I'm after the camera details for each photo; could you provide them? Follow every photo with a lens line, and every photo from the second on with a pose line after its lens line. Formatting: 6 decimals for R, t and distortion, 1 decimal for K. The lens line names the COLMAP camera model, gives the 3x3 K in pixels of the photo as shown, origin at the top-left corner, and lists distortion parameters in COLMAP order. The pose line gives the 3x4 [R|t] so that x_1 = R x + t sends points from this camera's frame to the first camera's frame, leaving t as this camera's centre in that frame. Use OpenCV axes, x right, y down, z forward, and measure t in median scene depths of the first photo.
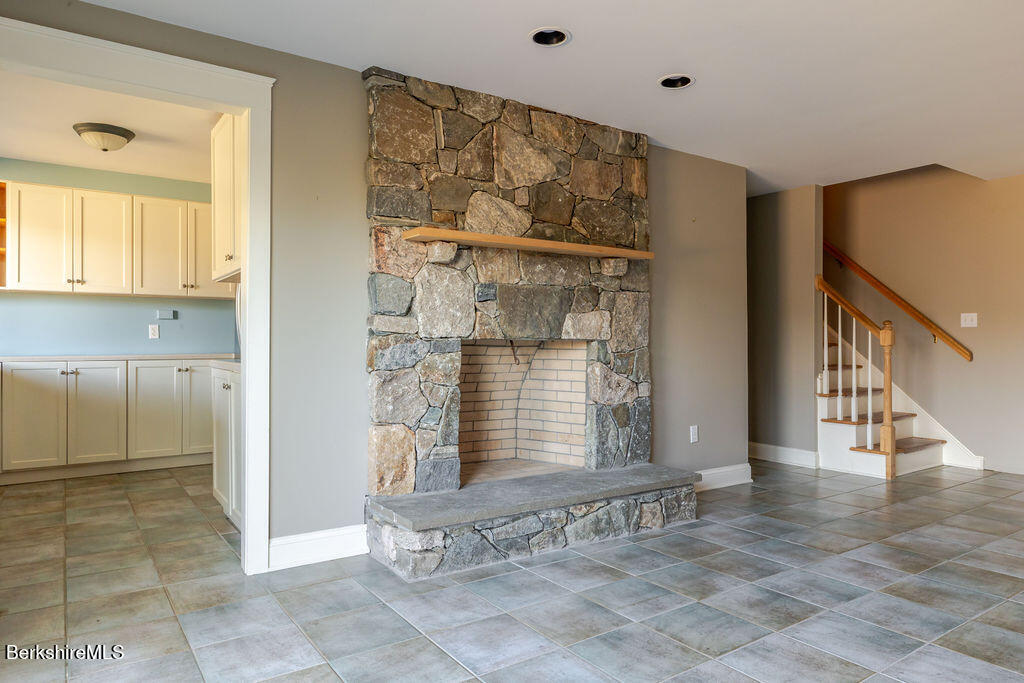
lens RADIAL K [[656.9, 0, 515.0], [0, 656.9, 342.9], [0, 0, 1]] dist [-0.002732, 0.001987]
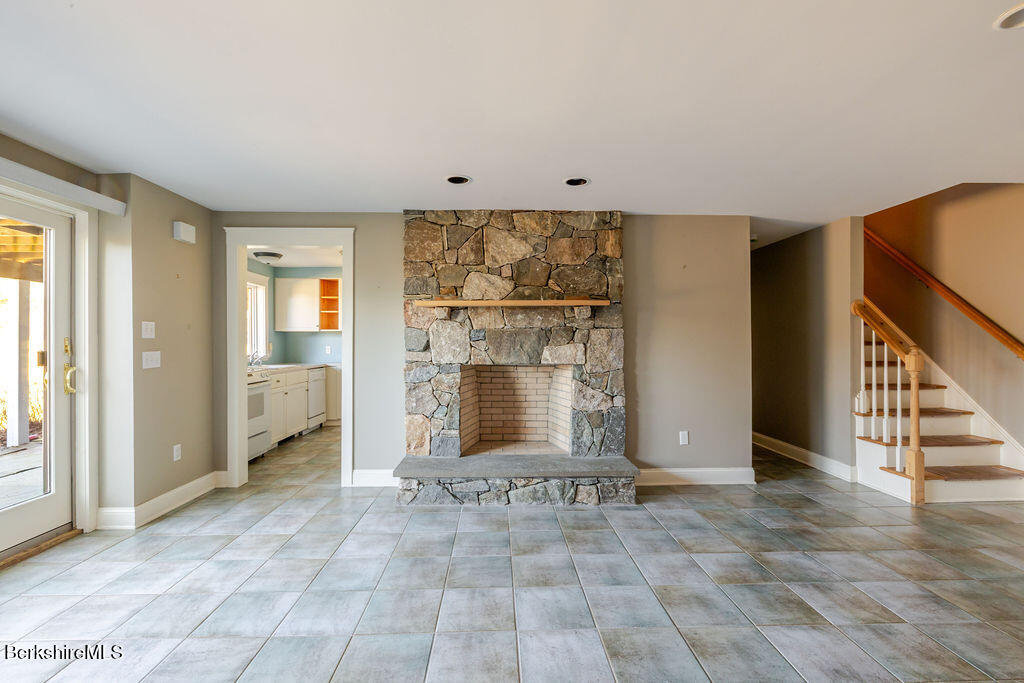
lens RADIAL K [[460.7, 0, 511.5], [0, 460.7, 343.4], [0, 0, 1]] dist [-0.007189, 0.000116]
pose [[0.836964, -0.001058, -0.547257, 0.553179], [0.003342, 0.999989, 0.003177, -0.052784], [0.547248, -0.004488, 0.836959, 0.099759]]
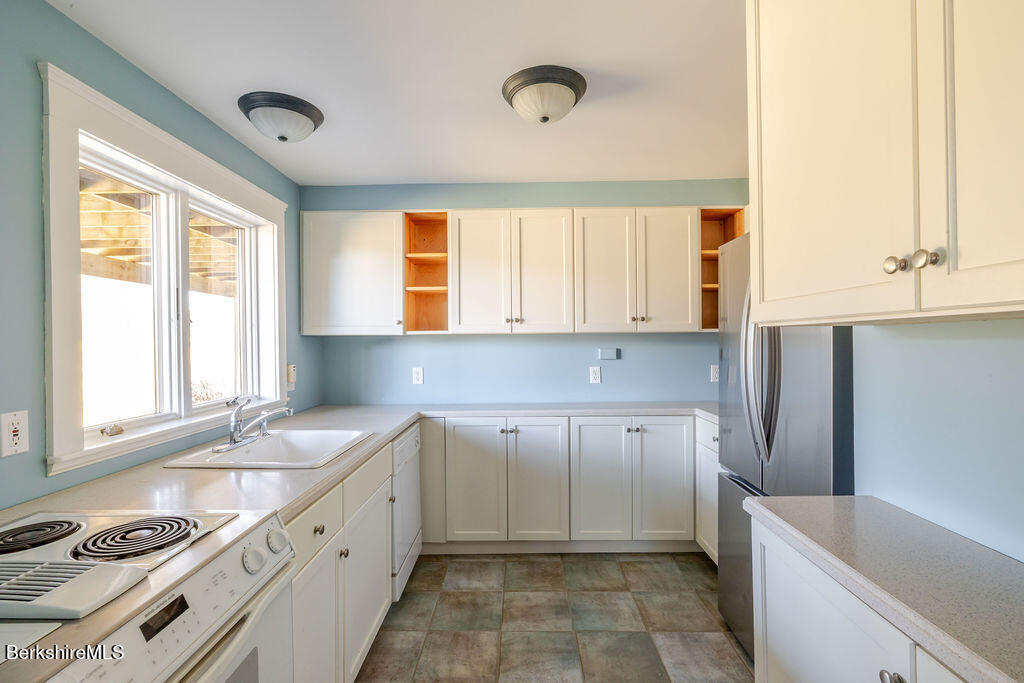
lens RADIAL K [[460.7, 0, 509.8], [0, 460.7, 339.7], [0, 0, 1]] dist [-0.007189, 0.000116]
pose [[0.811611, -0.005989, -0.584168, -0.409389], [0.009884, 0.999945, 0.003481, -0.087784], [0.584115, -0.008599, 0.811625, 0.642009]]
